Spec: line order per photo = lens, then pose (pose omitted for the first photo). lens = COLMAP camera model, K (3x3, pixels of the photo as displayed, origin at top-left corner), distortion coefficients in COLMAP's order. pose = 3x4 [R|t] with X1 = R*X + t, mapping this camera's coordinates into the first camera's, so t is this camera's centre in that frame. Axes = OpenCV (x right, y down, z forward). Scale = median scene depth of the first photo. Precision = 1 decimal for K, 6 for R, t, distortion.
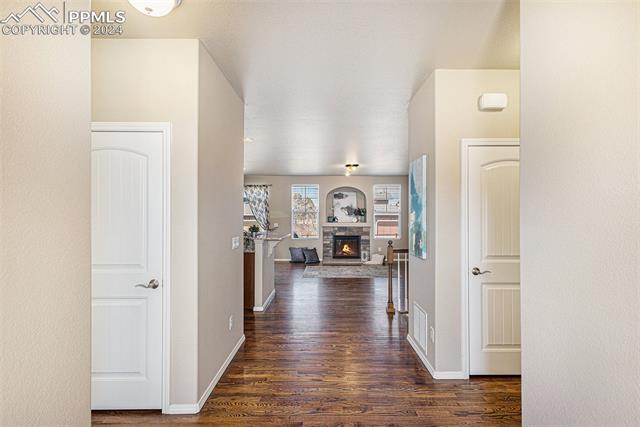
lens RADIAL K [[294.5, 0, 321.5], [0, 294.5, 215.5], [0, 0, 1]] dist [0.003028, 0.000345]
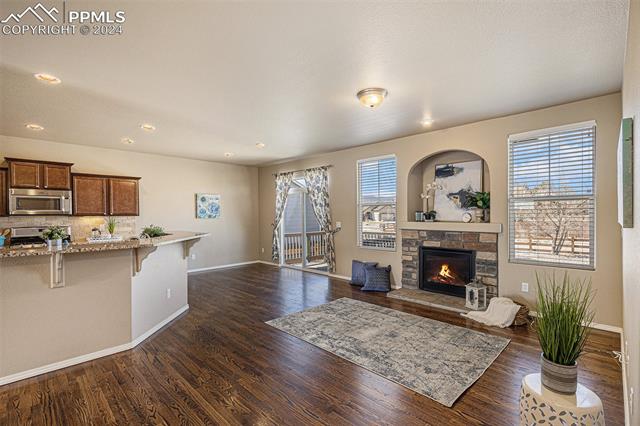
lens RADIAL K [[294.5, 0, 321.5], [0, 294.5, 215.0], [0, 0, 1]] dist [0.003028, 0.000345]
pose [[0.710942, -0.003151, -0.703244, 0.289421], [0.011054, 0.999916, 0.006695, 0.005623], [0.703164, -0.012534, 0.710917, 0.496678]]
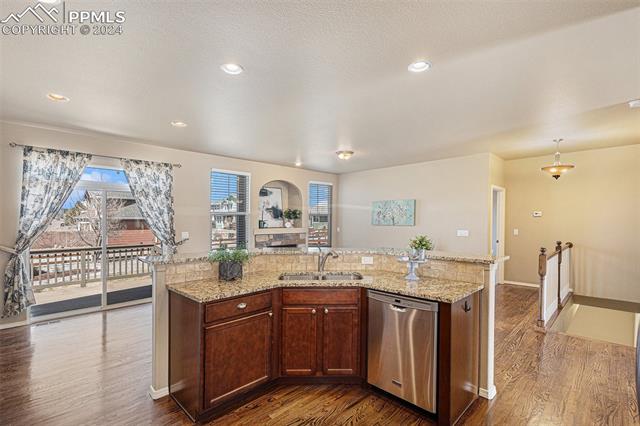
lens RADIAL K [[294.5, 0, 321.5], [0, 294.5, 215.0], [0, 0, 1]] dist [0.003028, 0.000345]
pose [[0.718276, 0.010106, 0.695684, -0.367228], [0.004673, 0.999802, -0.019348, 0.005489], [-0.695742, 0.017148, 0.718087, 0.391417]]
